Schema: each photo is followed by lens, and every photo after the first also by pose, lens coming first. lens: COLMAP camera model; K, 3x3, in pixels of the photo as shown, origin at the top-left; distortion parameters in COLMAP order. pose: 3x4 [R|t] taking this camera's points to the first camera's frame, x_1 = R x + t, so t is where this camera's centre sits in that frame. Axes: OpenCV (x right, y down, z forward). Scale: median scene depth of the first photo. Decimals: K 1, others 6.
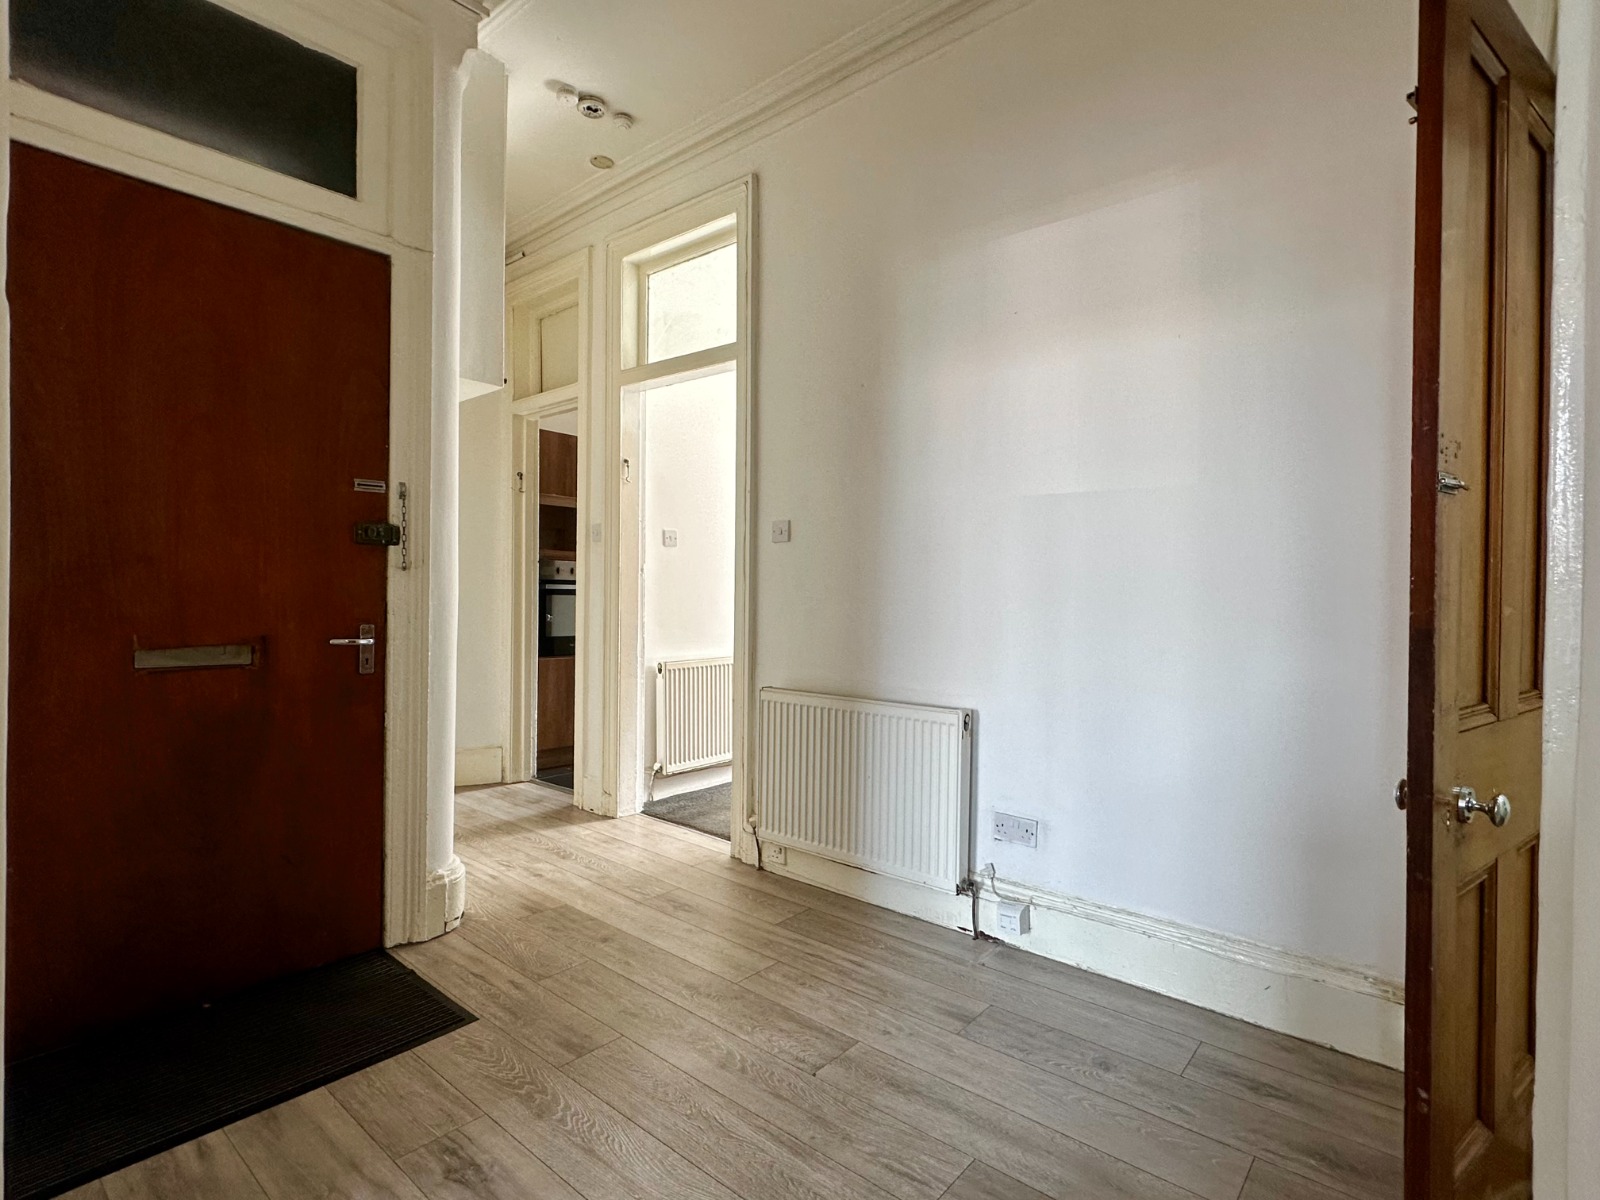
lens RADIAL K [[801.9, 0, 799.6], [0, 801.9, 594.1], [0, 0, 1]] dist [0.000784, 0.000413]
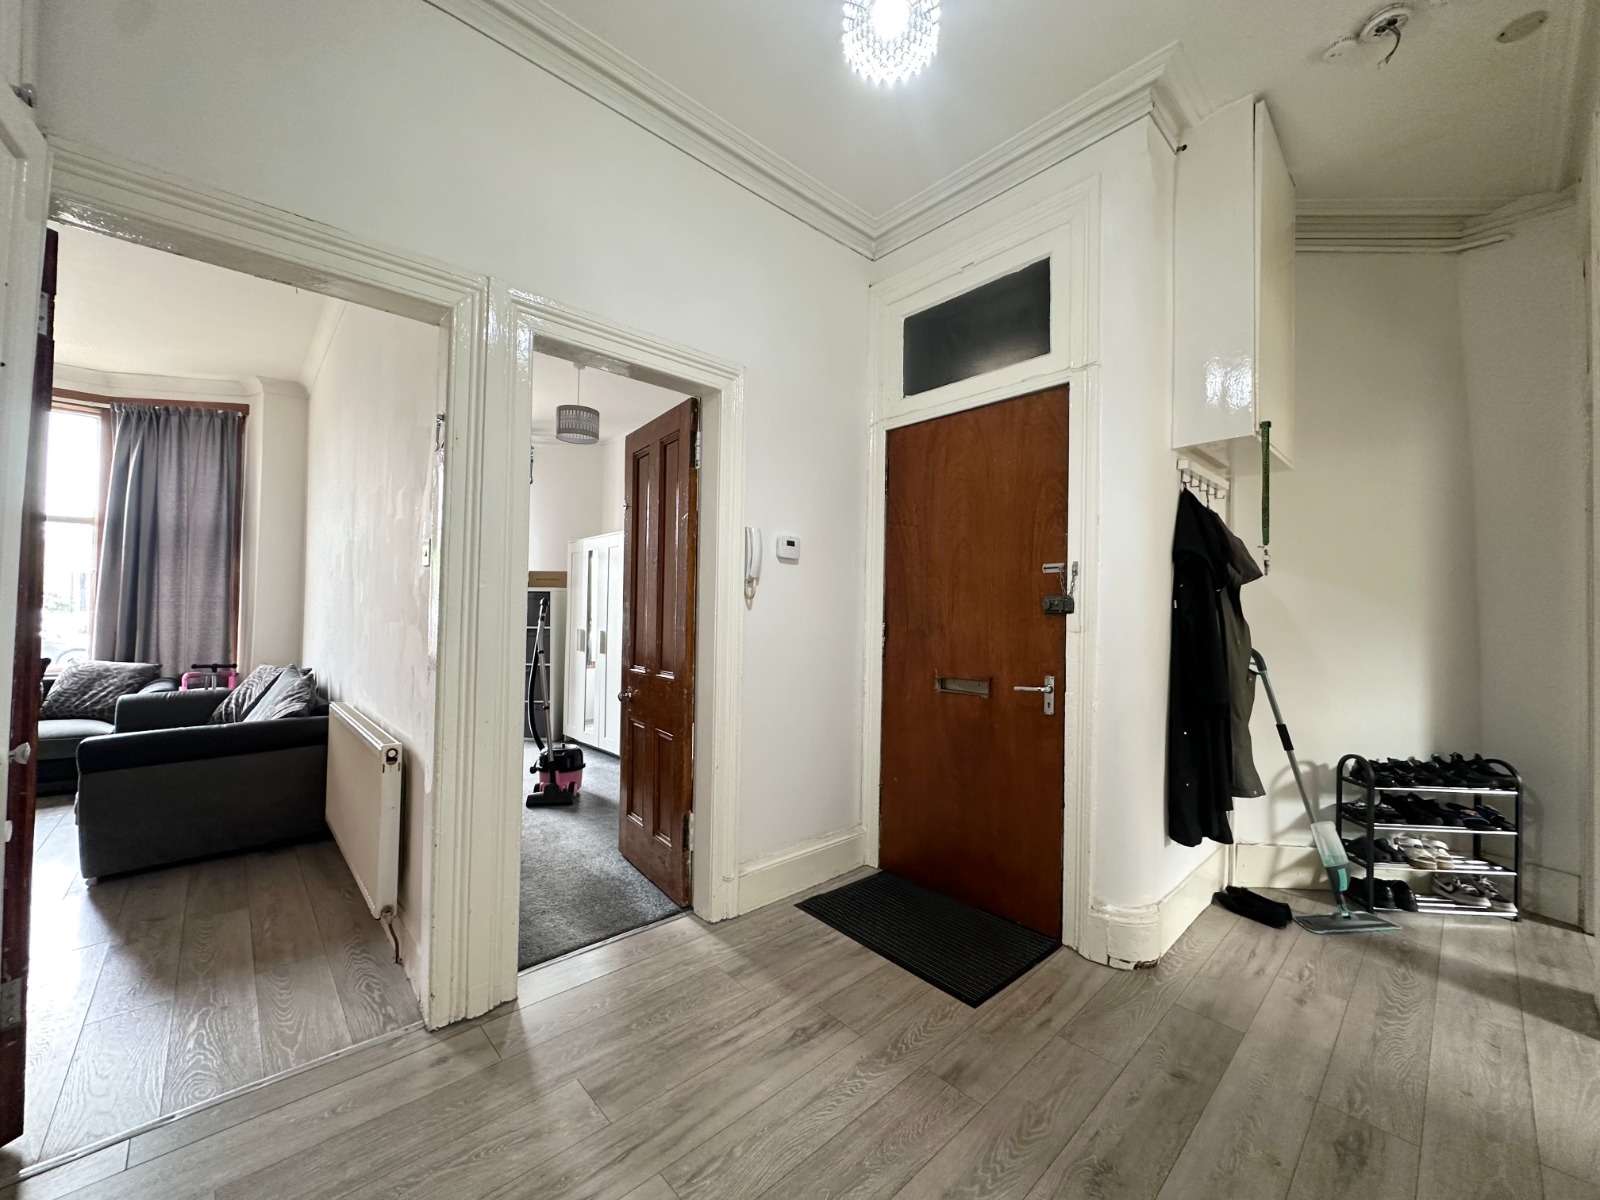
lens RADIAL K [[635.8, 0, 800.6], [0, 635.8, 599.4], [0, 0, 1]] dist [-0.001921, -0.000386]
pose [[-0.112574, -0.035267, -0.993017, 0.508847], [-0.018696, 0.999268, -0.033369, -0.043159], [0.993467, 0.014809, -0.113151, 0.705036]]
